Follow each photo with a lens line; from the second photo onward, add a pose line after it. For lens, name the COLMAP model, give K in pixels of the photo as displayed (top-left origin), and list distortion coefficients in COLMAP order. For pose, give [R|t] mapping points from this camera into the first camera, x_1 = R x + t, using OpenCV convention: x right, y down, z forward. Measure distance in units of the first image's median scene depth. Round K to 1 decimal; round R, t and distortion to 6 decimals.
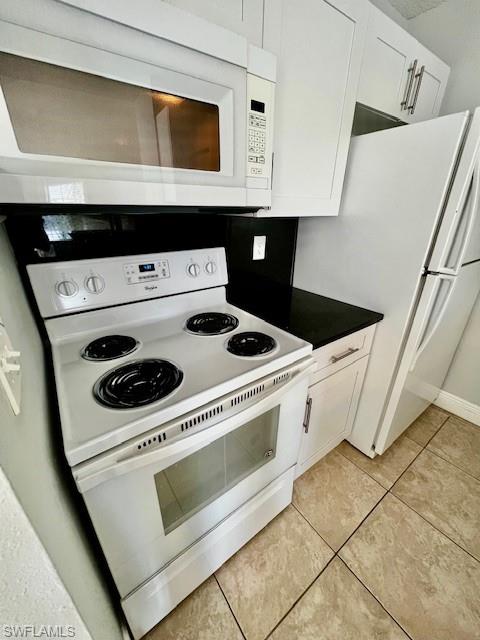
lens RADIAL K [[256.7, 0, 240.0], [0, 256.7, 320.0], [0, 0, 1]] dist [-0.000940, -0.000619]
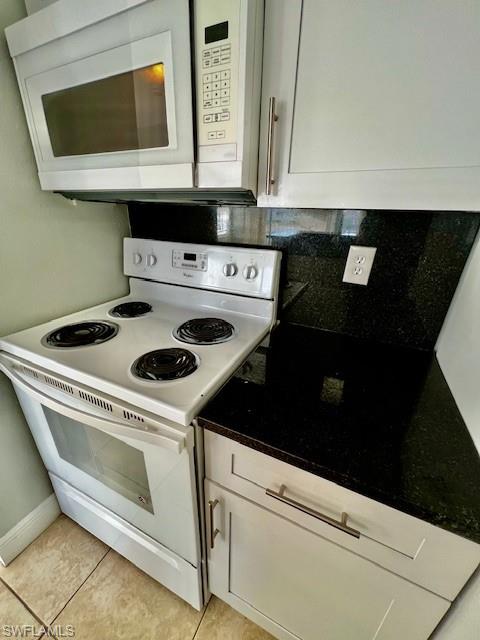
lens RADIAL K [[256.7, 0, 240.0], [0, 256.7, 320.0], [0, 0, 1]] dist [-0.000940, -0.000619]
pose [[0.478110, 0.346357, -0.807123, 0.673258], [-0.373007, 0.912042, 0.170425, -0.225227], [0.795159, 0.219581, 0.565250, 0.639337]]
